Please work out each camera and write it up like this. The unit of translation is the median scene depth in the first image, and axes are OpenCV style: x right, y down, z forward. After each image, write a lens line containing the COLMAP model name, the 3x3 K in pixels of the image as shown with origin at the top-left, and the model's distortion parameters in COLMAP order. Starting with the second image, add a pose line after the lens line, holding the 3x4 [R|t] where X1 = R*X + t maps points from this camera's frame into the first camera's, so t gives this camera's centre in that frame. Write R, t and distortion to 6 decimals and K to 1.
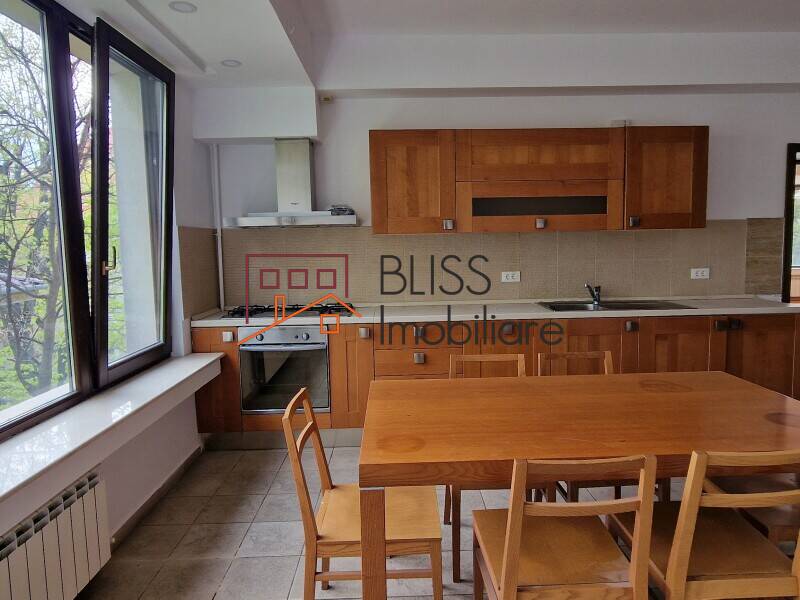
lens RADIAL K [[531.5, 0, 408.9], [0, 531.5, 290.0], [0, 0, 1]] dist [0.008173, 0.000908]
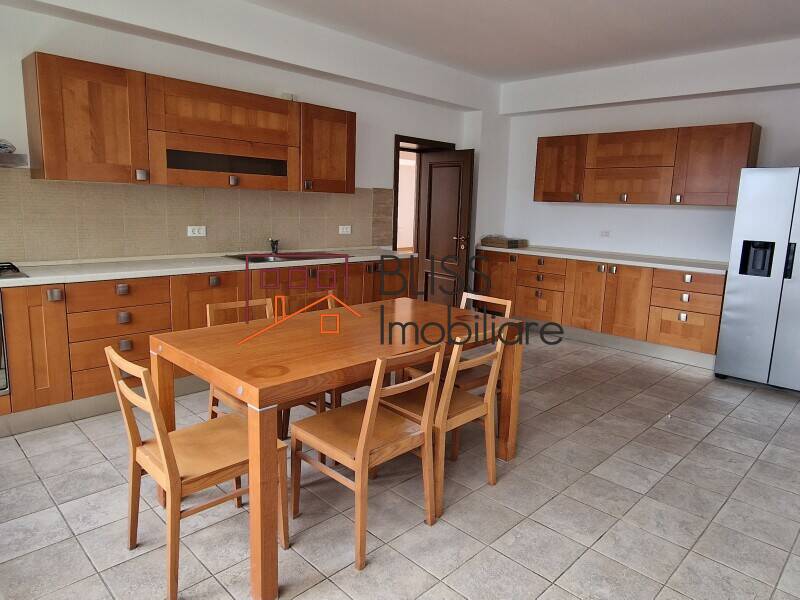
lens RADIAL K [[531.5, 0, 408.9], [0, 531.5, 290.0], [0, 0, 1]] dist [0.008173, 0.000908]
pose [[0.718493, -0.070326, 0.691970, -0.253194], [0.015450, 0.996243, 0.085208, 0.007258], [-0.695363, -0.050530, 0.716880, -0.017844]]
